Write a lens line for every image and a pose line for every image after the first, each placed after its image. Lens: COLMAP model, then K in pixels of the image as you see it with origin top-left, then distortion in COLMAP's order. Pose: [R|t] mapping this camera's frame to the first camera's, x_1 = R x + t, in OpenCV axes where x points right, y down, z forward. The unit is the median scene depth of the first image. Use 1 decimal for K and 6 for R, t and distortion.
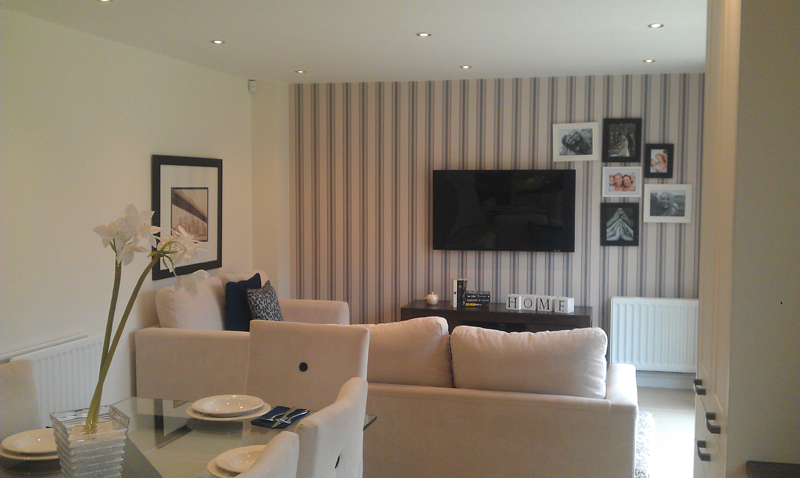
lens RADIAL K [[848.0, 0, 400.0], [0, 848.0, 239.0], [0, 0, 1]] dist [0.081440, -0.007444]
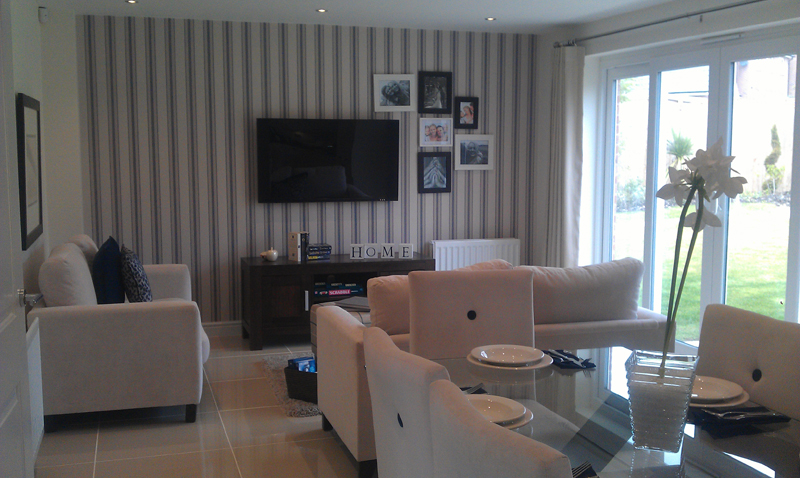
lens RADIAL K [[896.3, 0, 400.0], [0, 896.3, 239.0], [0, 0, 1]] dist [0.006935, -0.022532]
pose [[0.856628, -0.056886, 0.512788, -0.355942], [0.030402, 0.997741, 0.059897, -0.002807], [-0.515037, -0.035720, 0.856423, 0.066579]]
